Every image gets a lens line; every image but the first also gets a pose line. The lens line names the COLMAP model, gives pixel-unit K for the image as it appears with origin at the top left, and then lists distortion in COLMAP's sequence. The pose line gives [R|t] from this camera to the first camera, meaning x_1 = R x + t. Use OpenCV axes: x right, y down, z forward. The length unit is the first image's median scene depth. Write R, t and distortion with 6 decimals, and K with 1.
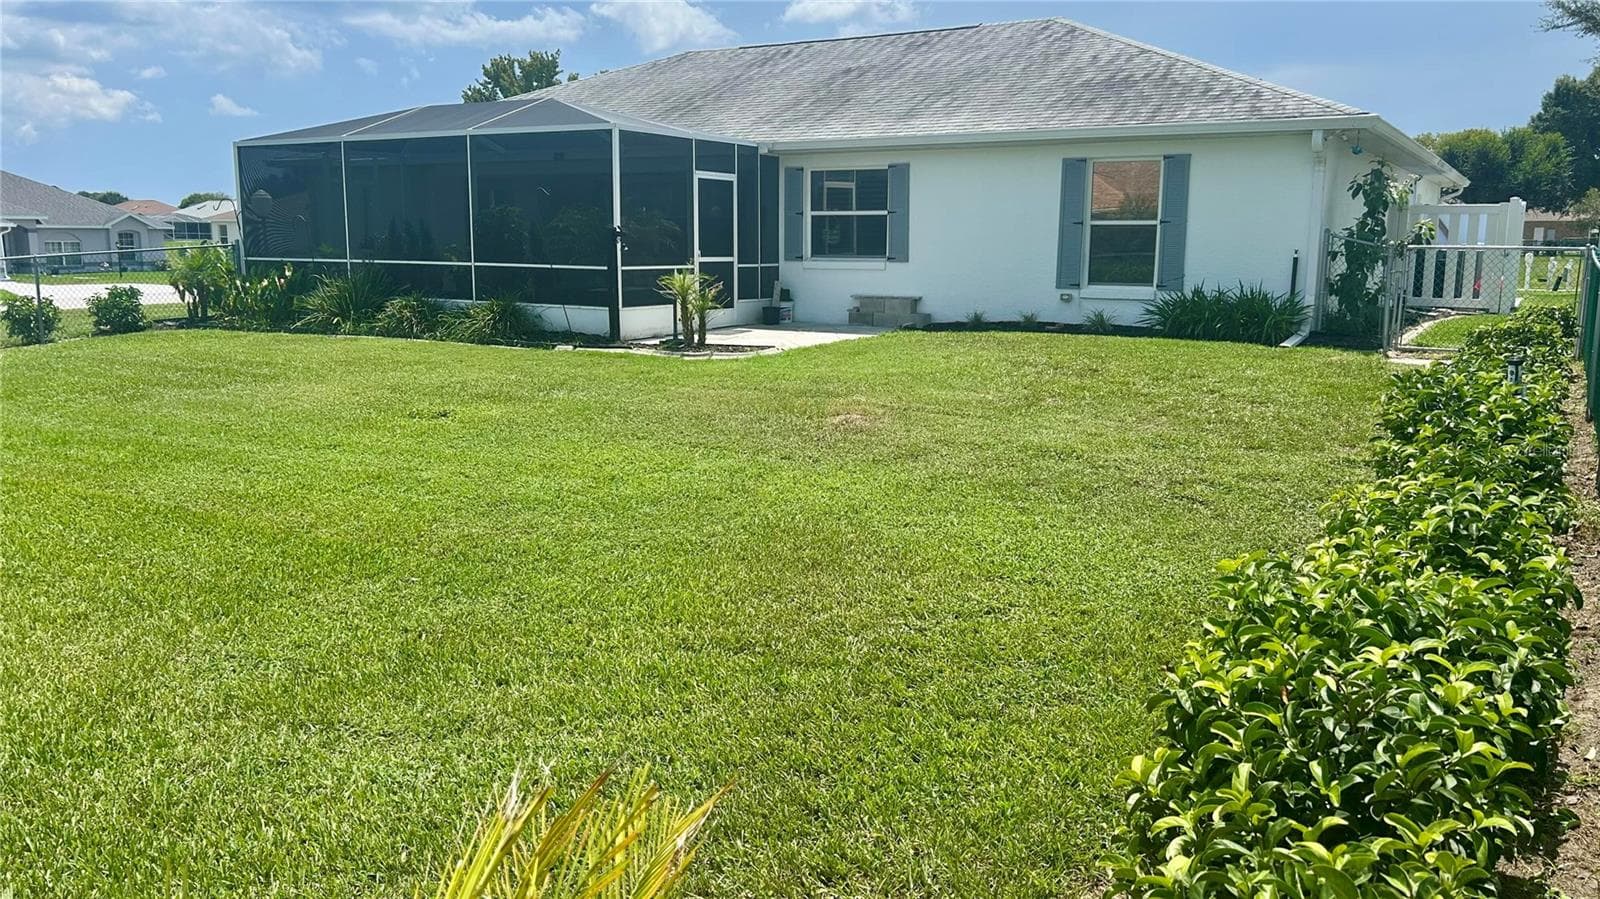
lens RADIAL K [[1262.0, 0, 797.3], [0, 1262.0, 471.9], [0, 0, 1]] dist [0.022035, 0.002185]
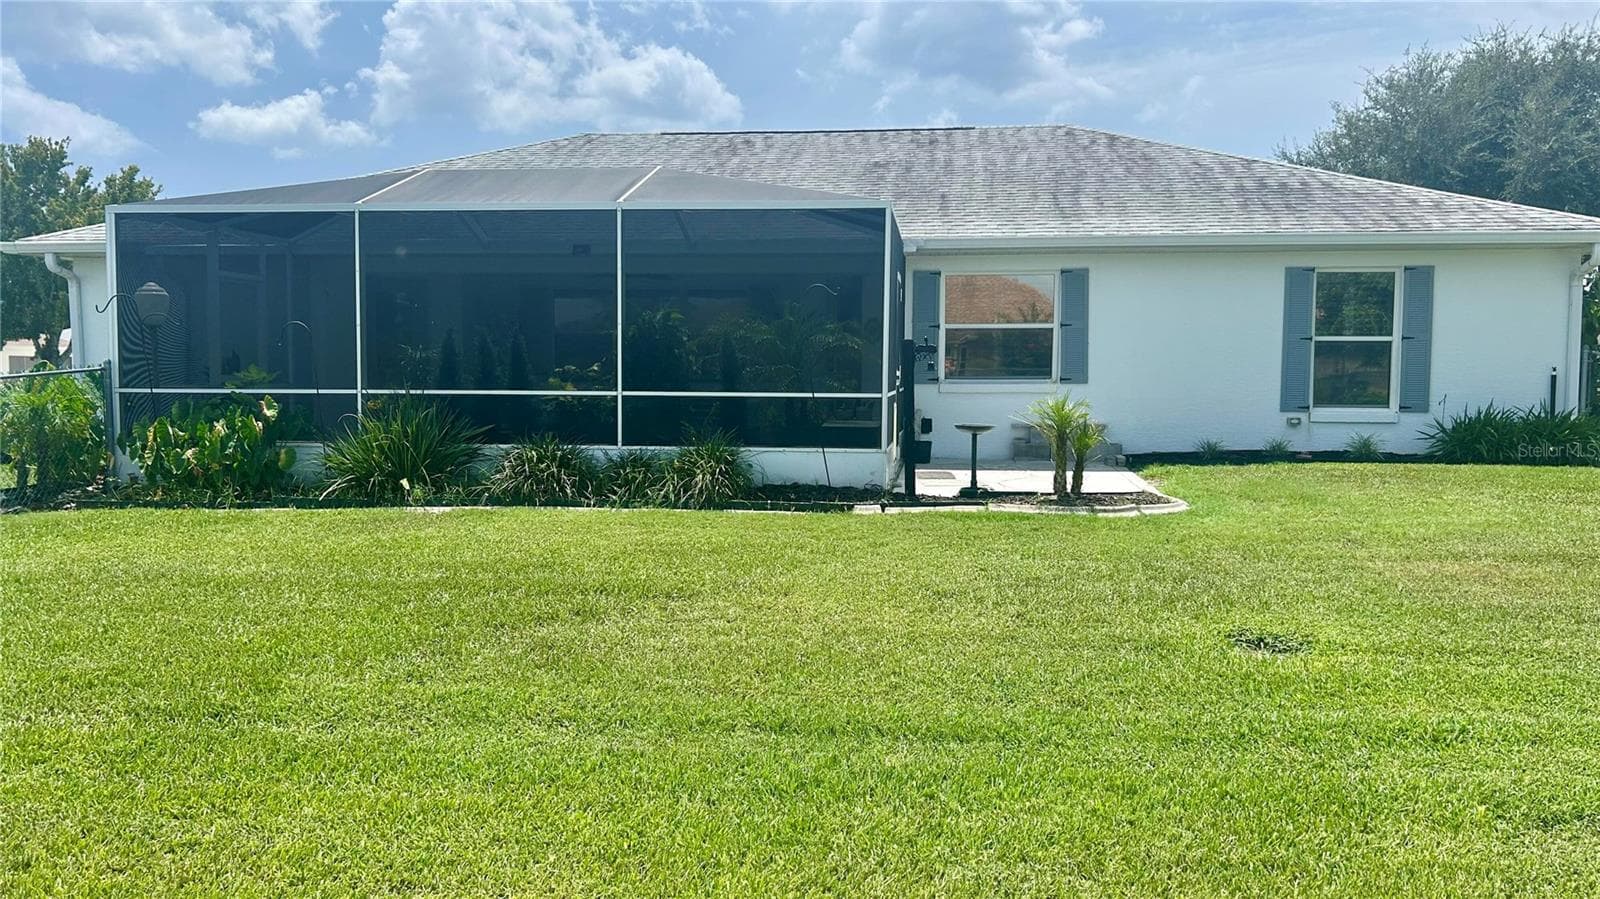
lens RADIAL K [[1262.0, 0, 797.3], [0, 1262.0, 471.9], [0, 0, 1]] dist [0.022035, 0.002185]
pose [[0.911754, -0.039607, 0.408823, -0.458730], [0.076354, 0.994334, -0.073953, -0.062804], [-0.403578, 0.098643, 0.909612, 0.331328]]
